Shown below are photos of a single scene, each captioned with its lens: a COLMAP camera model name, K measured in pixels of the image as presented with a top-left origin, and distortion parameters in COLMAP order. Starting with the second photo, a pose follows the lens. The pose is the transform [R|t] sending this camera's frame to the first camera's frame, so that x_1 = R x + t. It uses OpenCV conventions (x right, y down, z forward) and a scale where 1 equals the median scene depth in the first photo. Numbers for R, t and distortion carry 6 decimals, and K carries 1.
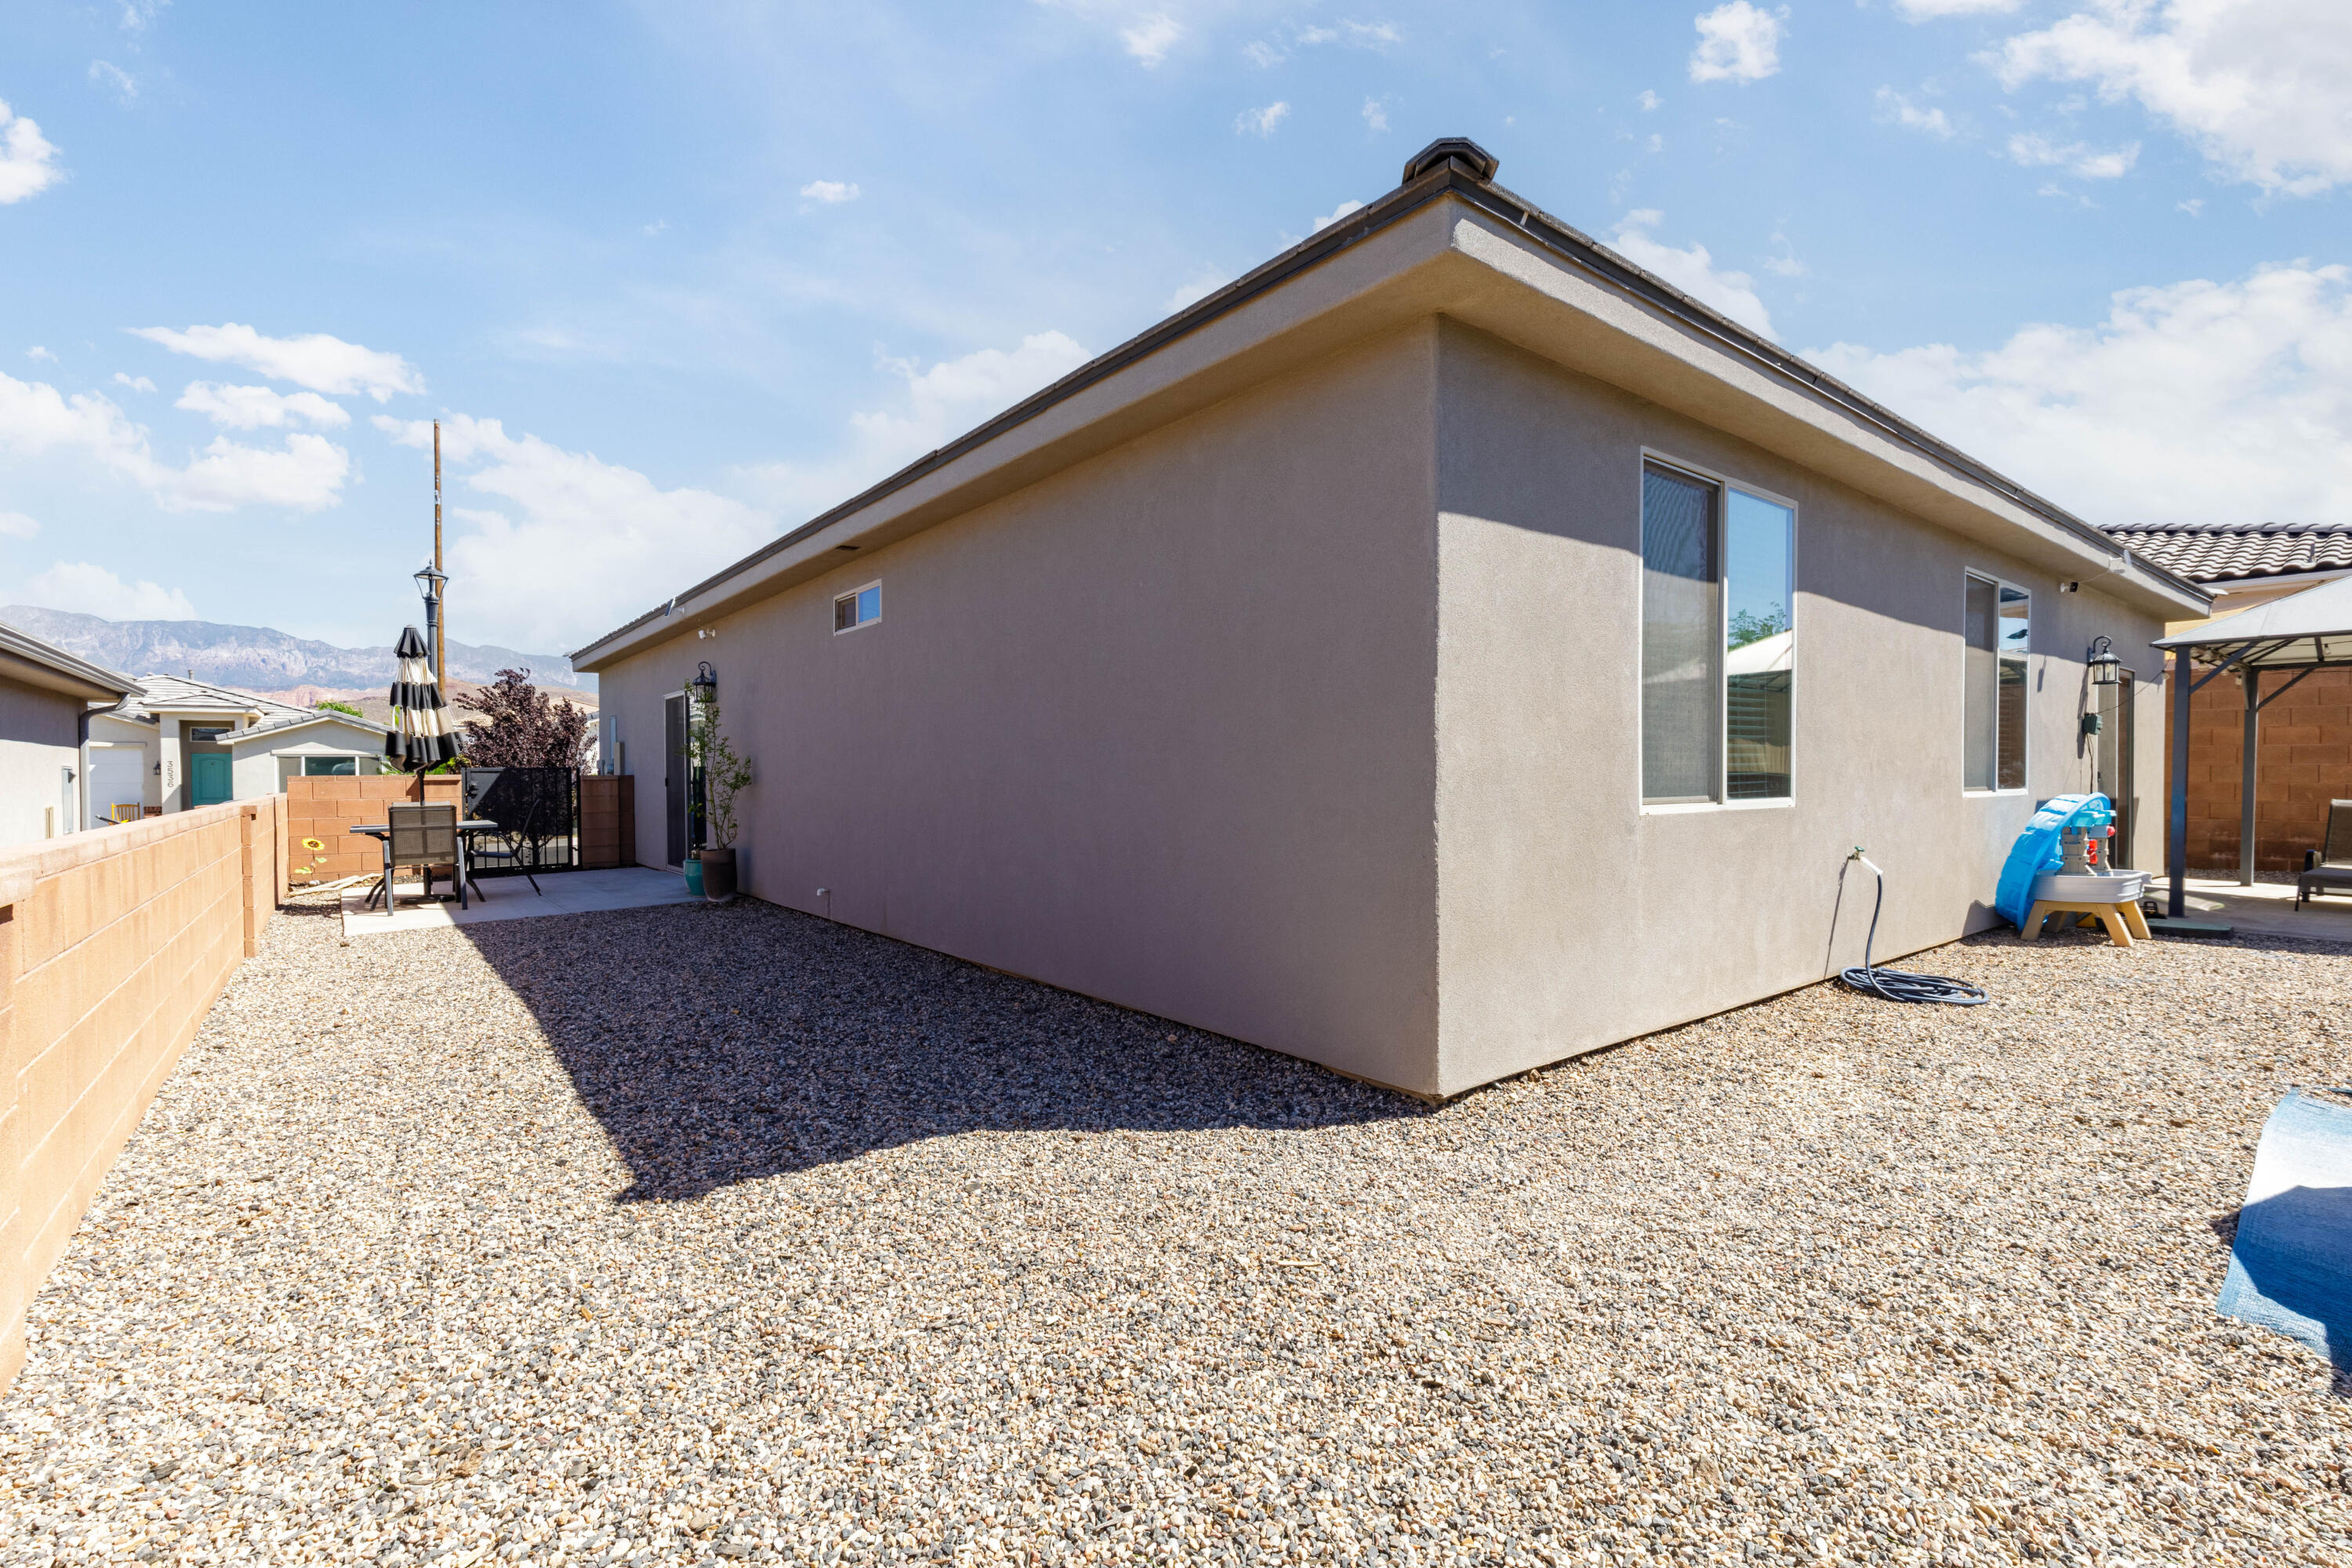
lens RADIAL K [[1051.7, 0, 1176.2], [0, 1051.7, 784.1], [0, 0, 1]] dist [0.002735, 0.000994]
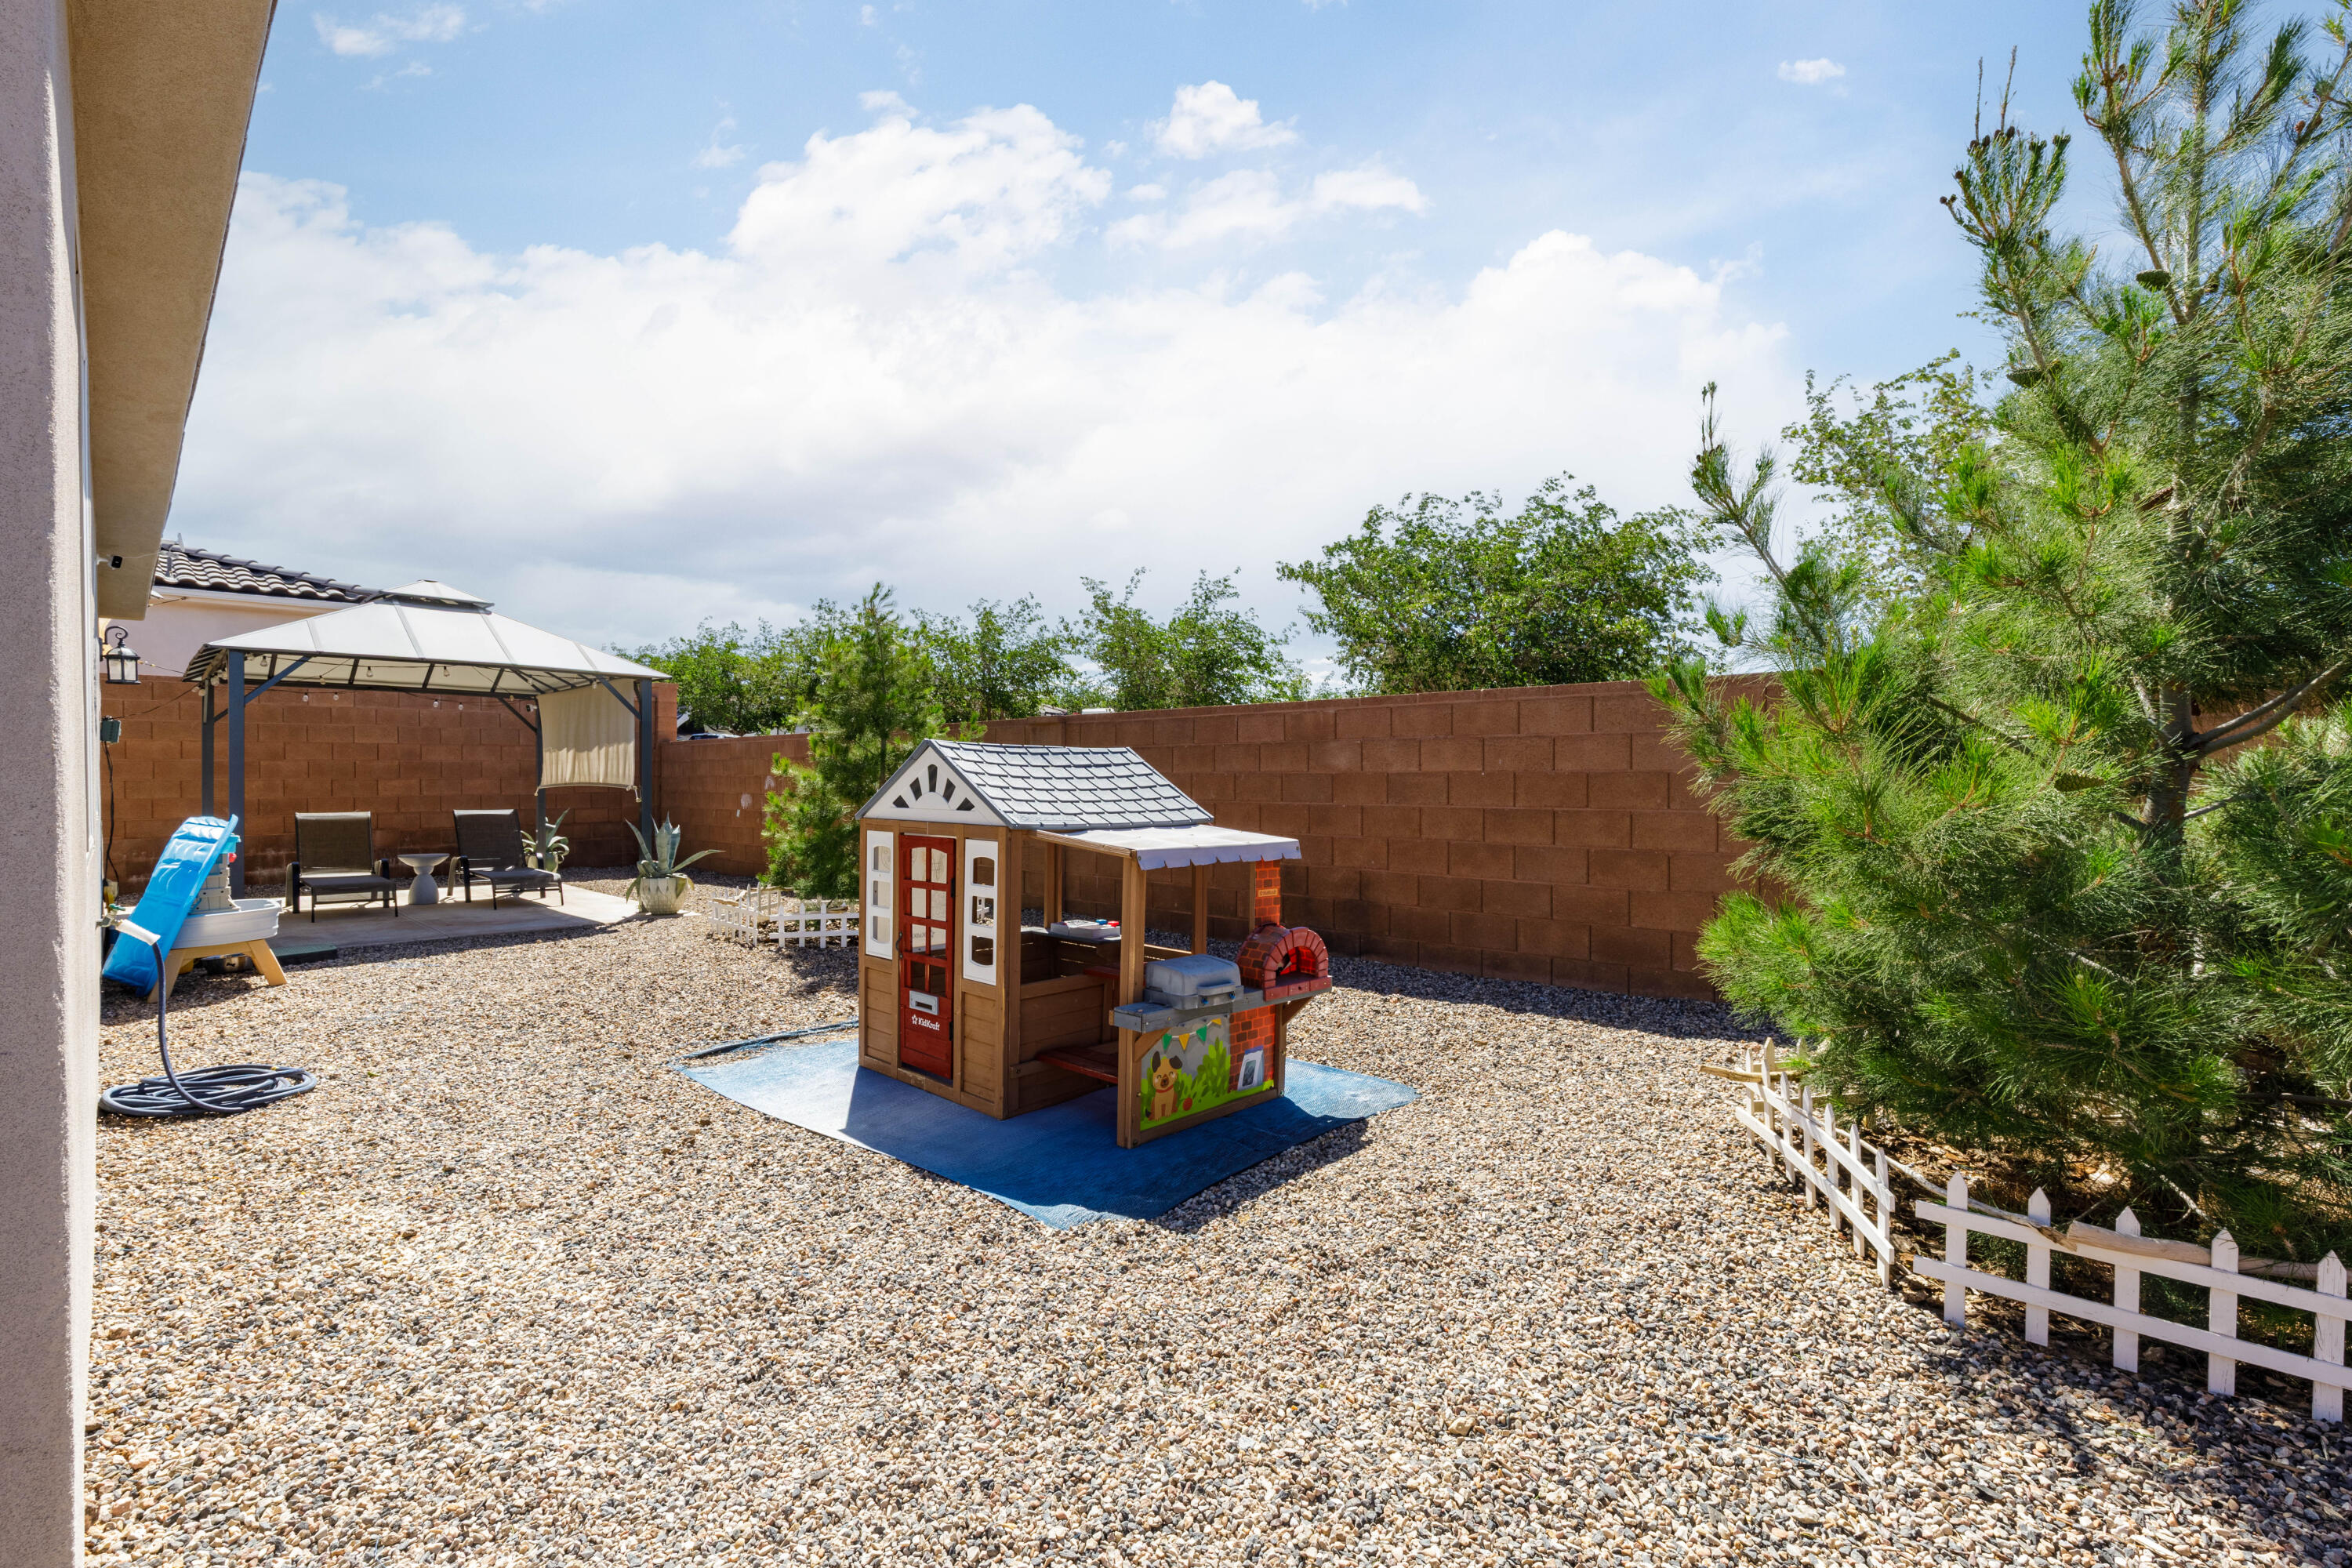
lens RADIAL K [[1051.7, 0, 1181.6], [0, 1051.7, 787.9], [0, 0, 1]] dist [0.002735, 0.000994]
pose [[-0.133866, -0.008964, 0.990959, -0.107746], [0.017033, 0.999791, 0.011345, -0.011461], [-0.990853, 0.018398, -0.133685, 0.458035]]
